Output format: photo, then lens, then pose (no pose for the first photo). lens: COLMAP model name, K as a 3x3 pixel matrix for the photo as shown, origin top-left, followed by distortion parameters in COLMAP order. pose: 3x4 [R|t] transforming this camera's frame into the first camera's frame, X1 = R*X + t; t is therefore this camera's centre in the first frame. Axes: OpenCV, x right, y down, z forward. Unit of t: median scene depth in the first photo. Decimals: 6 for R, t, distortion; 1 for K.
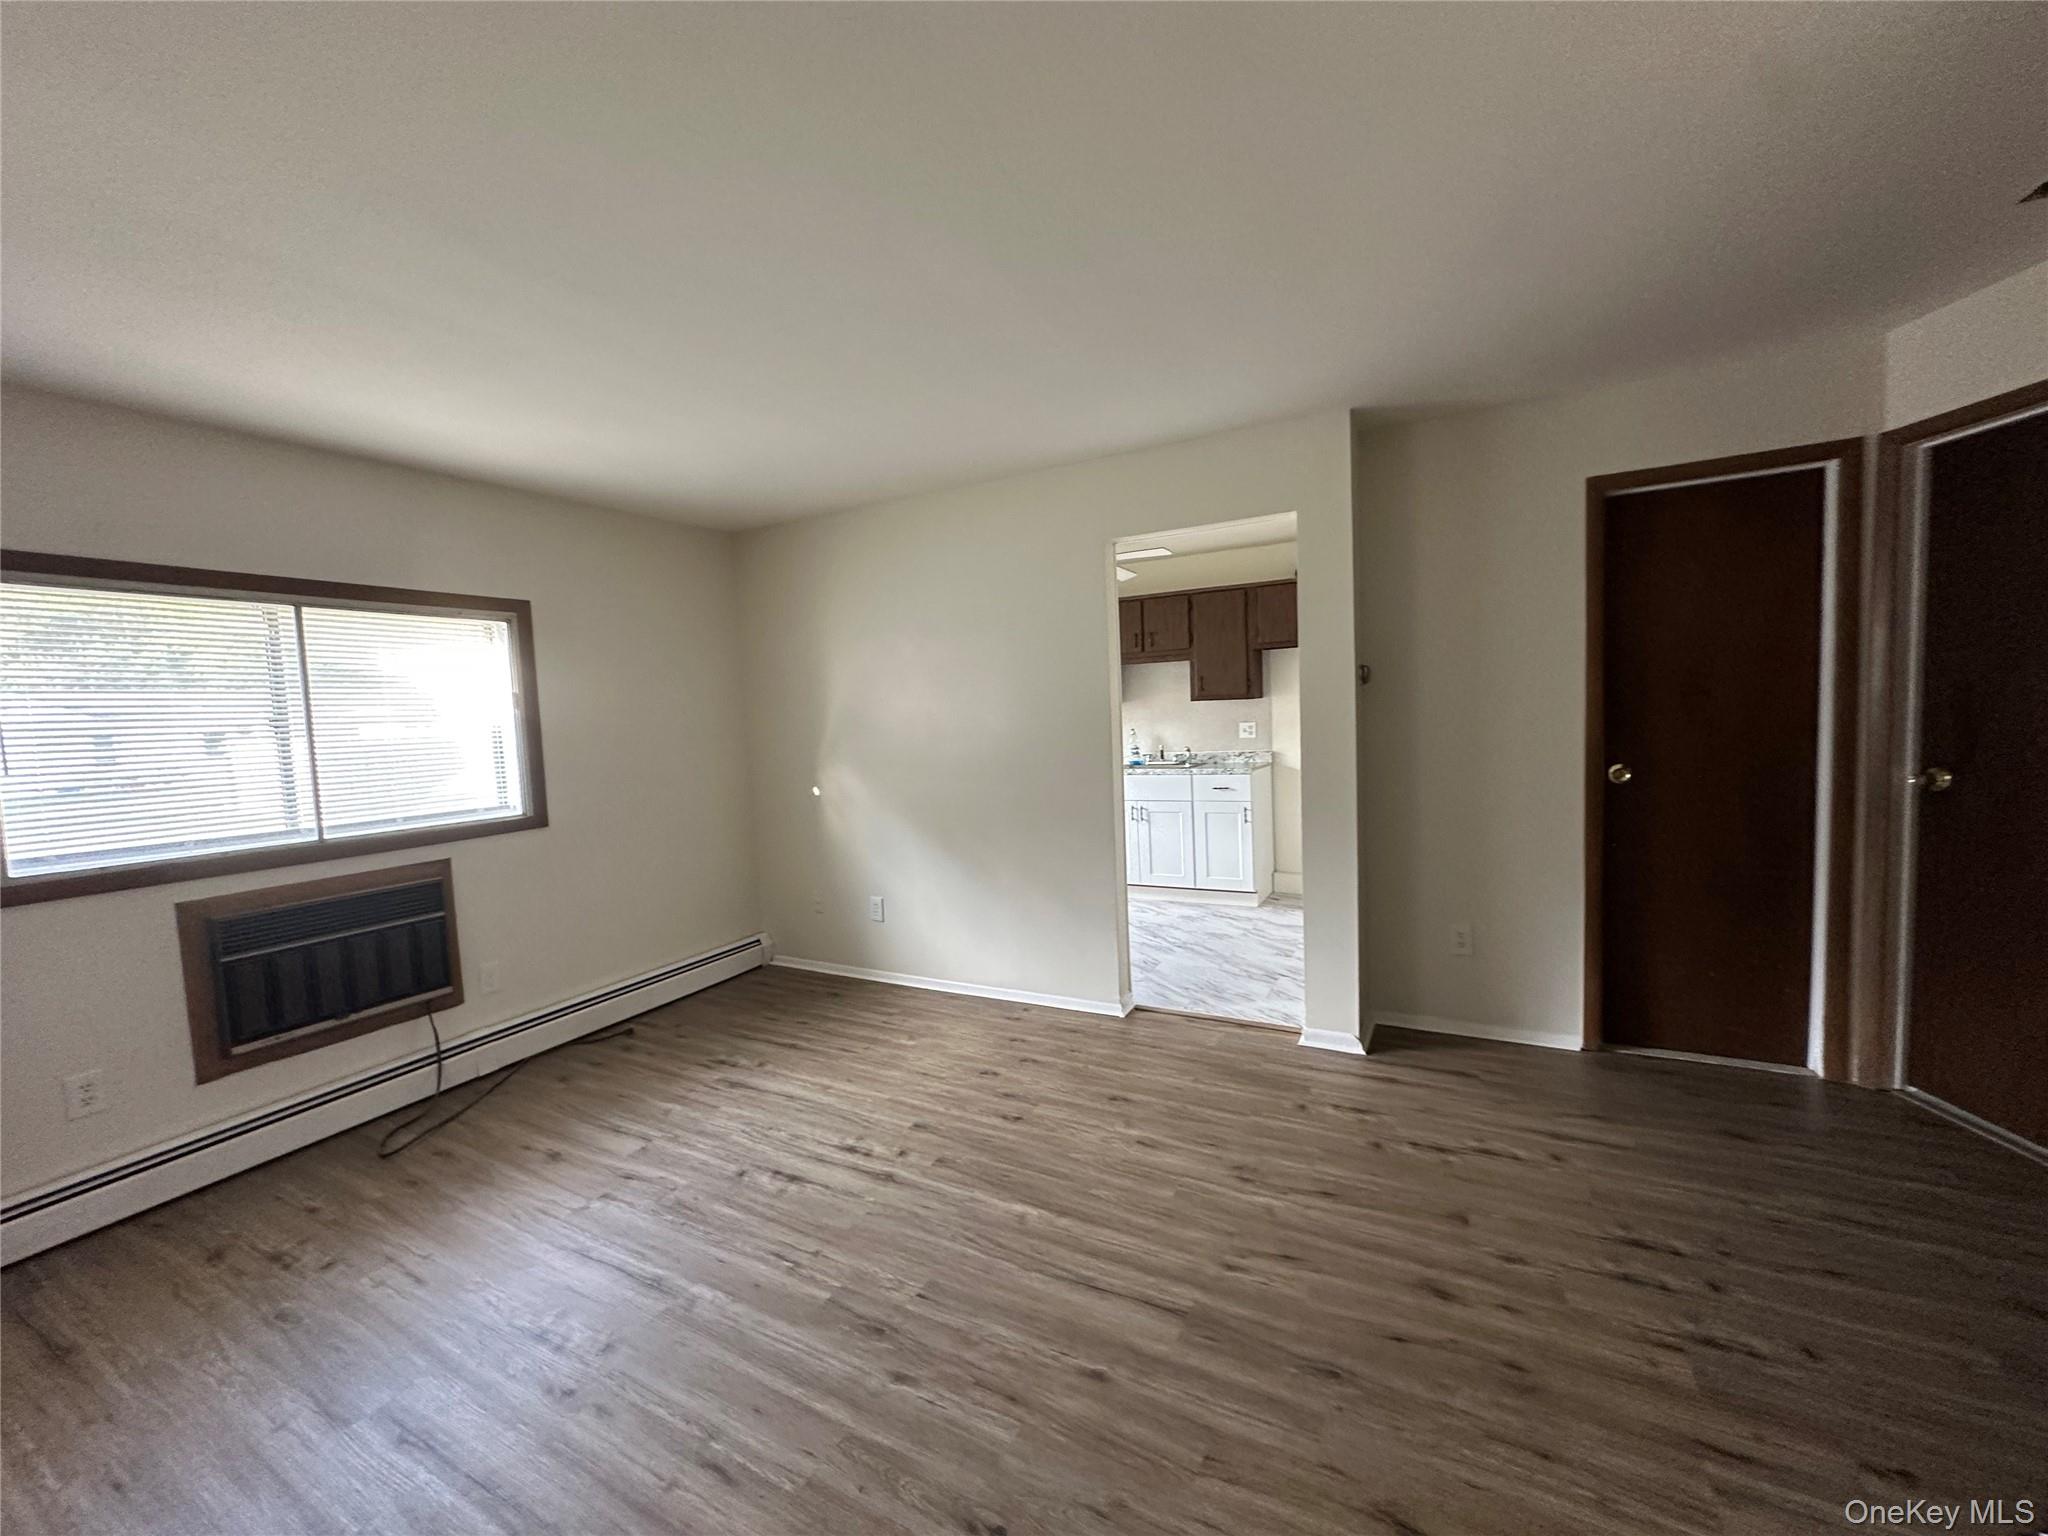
lens RADIAL K [[813.4, 0, 1022.7], [0, 813.4, 768.2], [0, 0, 1]] dist [-0.003329, 0.000309]
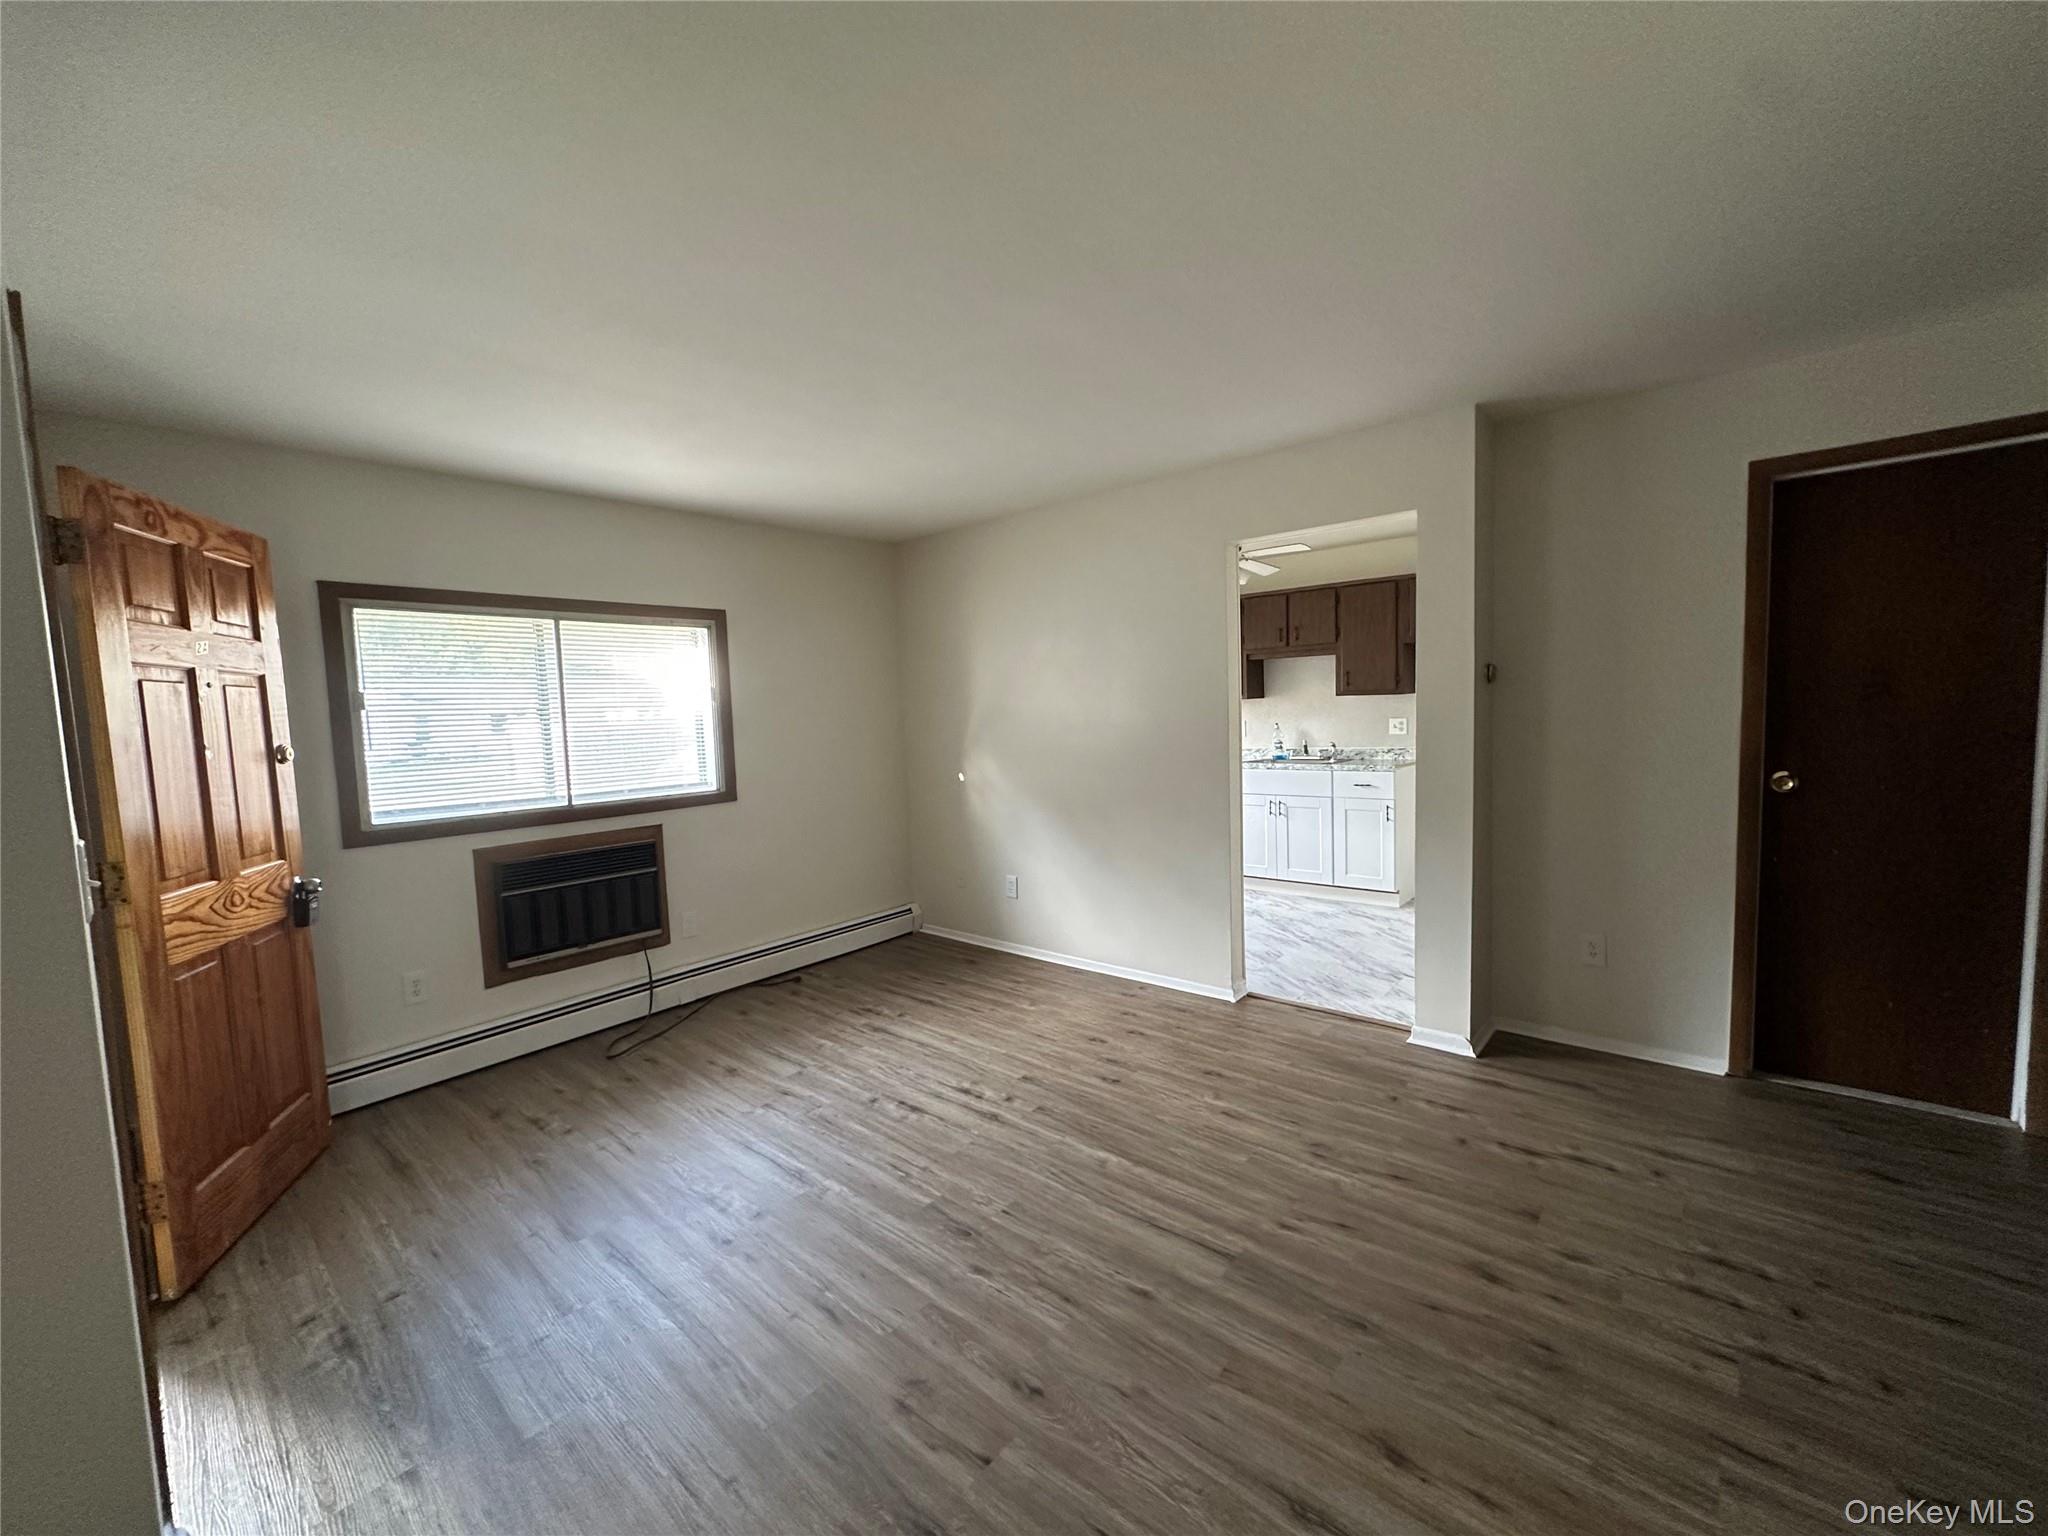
lens RADIAL K [[813.4, 0, 1022.7], [0, 813.4, 768.2], [0, 0, 1]] dist [-0.003329, 0.000309]
pose [[0.977585, 0.024621, -0.209095, 0.085543], [-0.021791, 0.999637, 0.015825, -0.004211], [0.209409, -0.010914, 0.977767, -0.086334]]
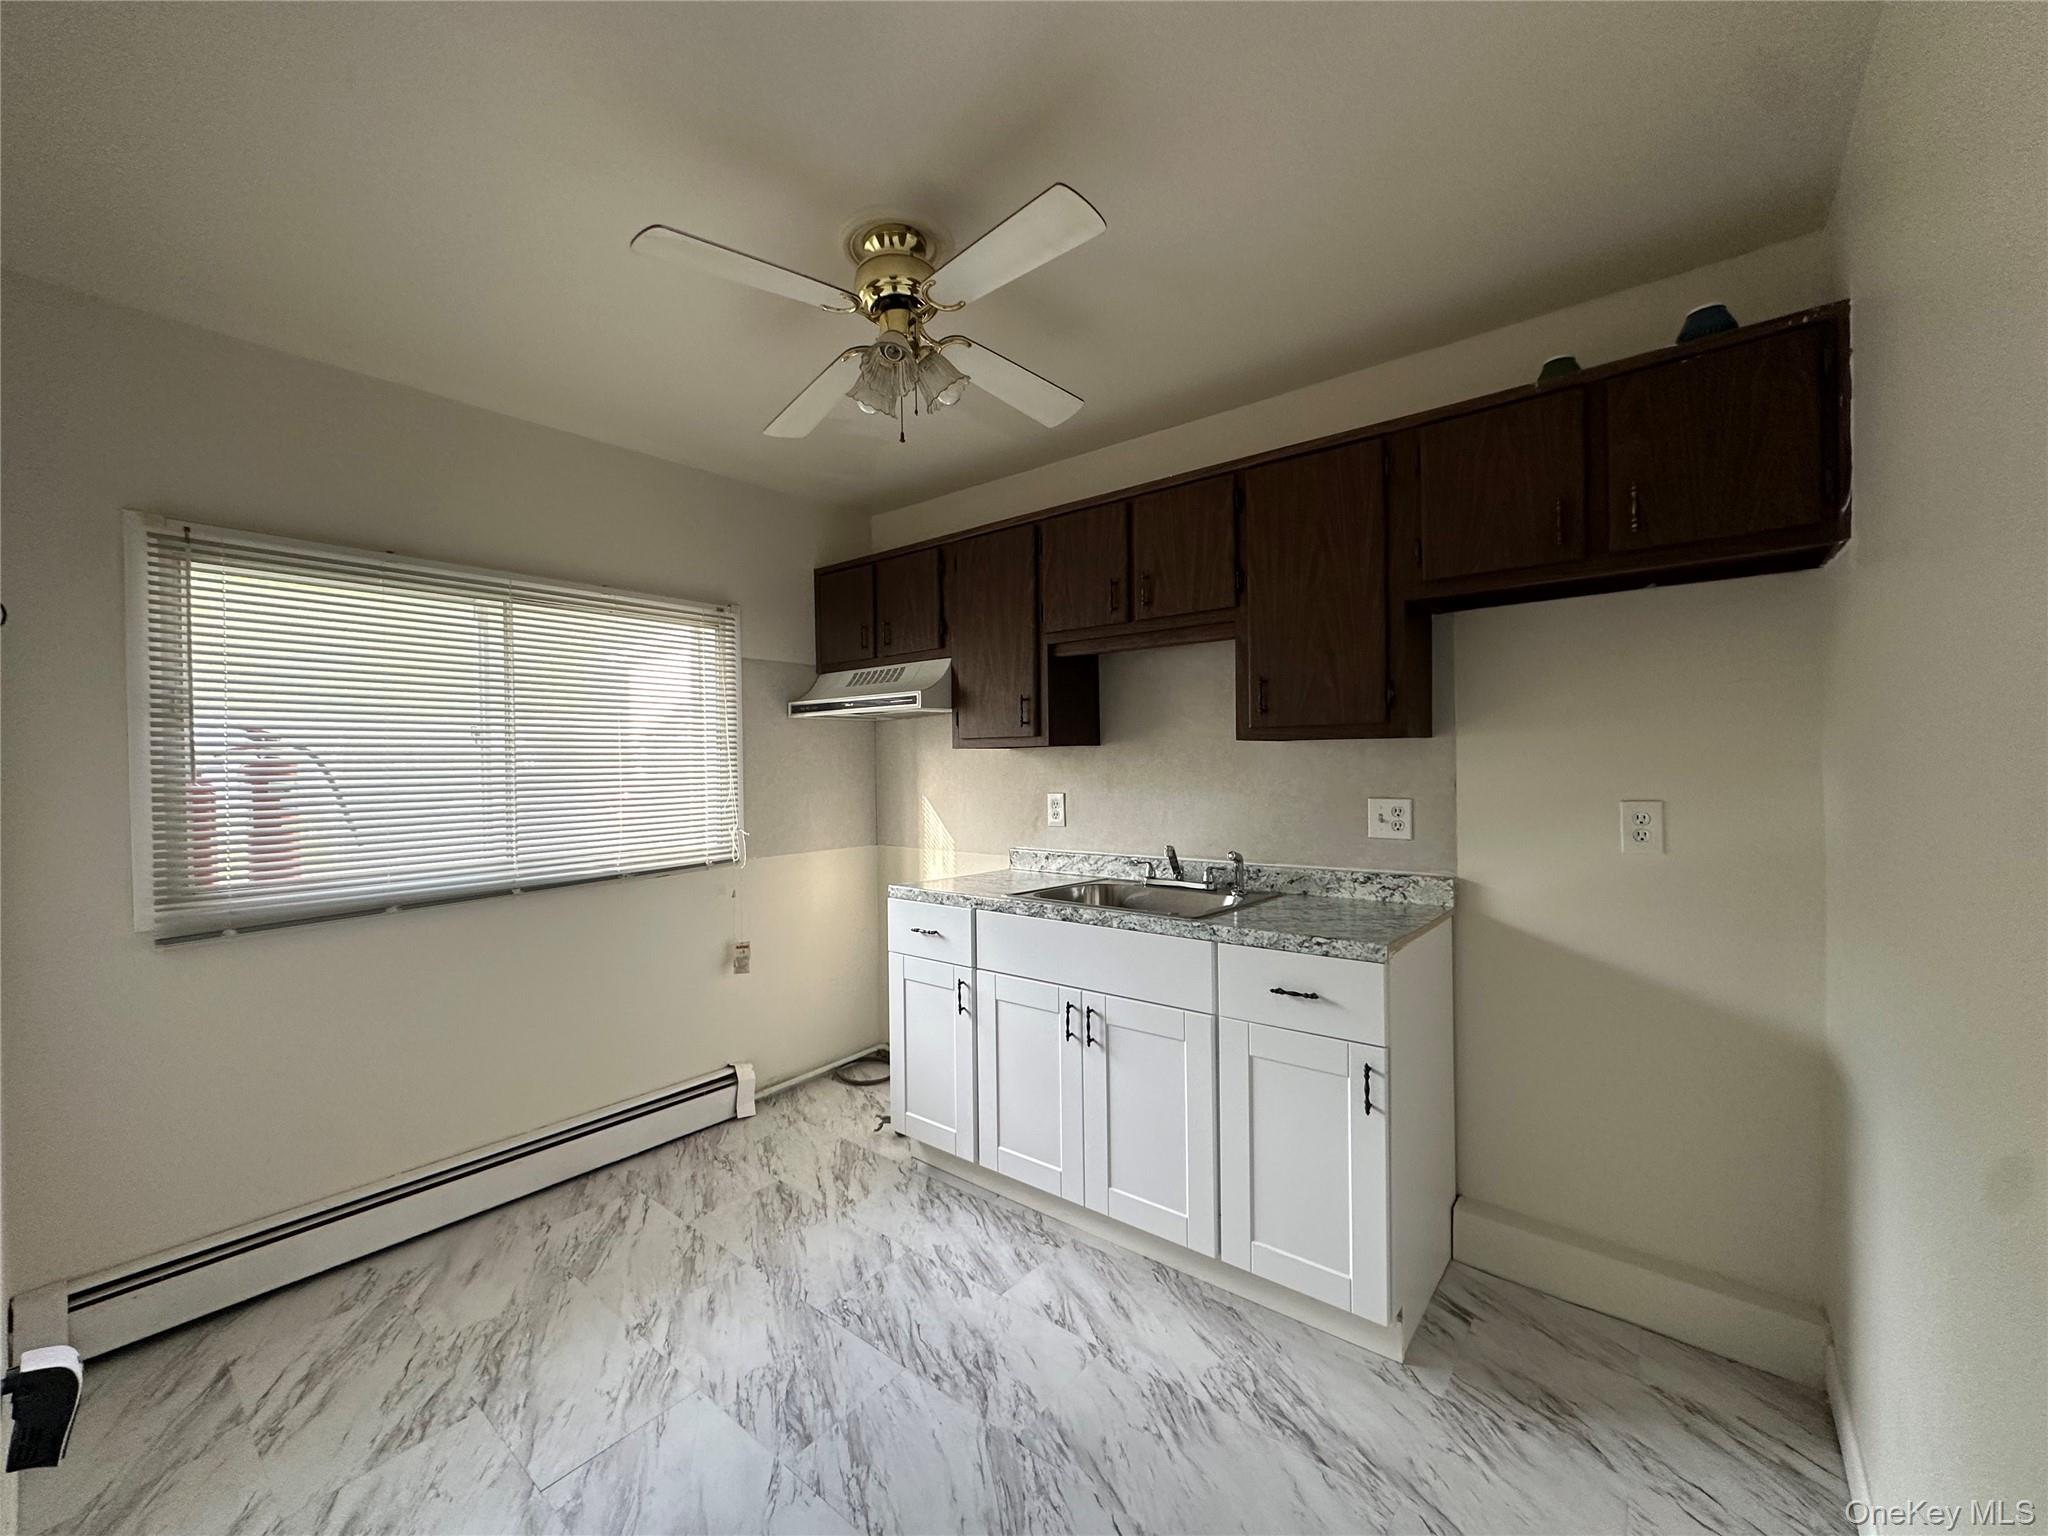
lens RADIAL K [[813.4, 0, 1022.7], [0, 813.4, 768.2], [0, 0, 1]] dist [-0.003329, 0.000309]
pose [[0.982424, 0.032596, -0.183796, 0.347667], [-0.043119, 0.997634, -0.053549, -0.084762], [0.181615, 0.060533, 0.981505, 1.160762]]
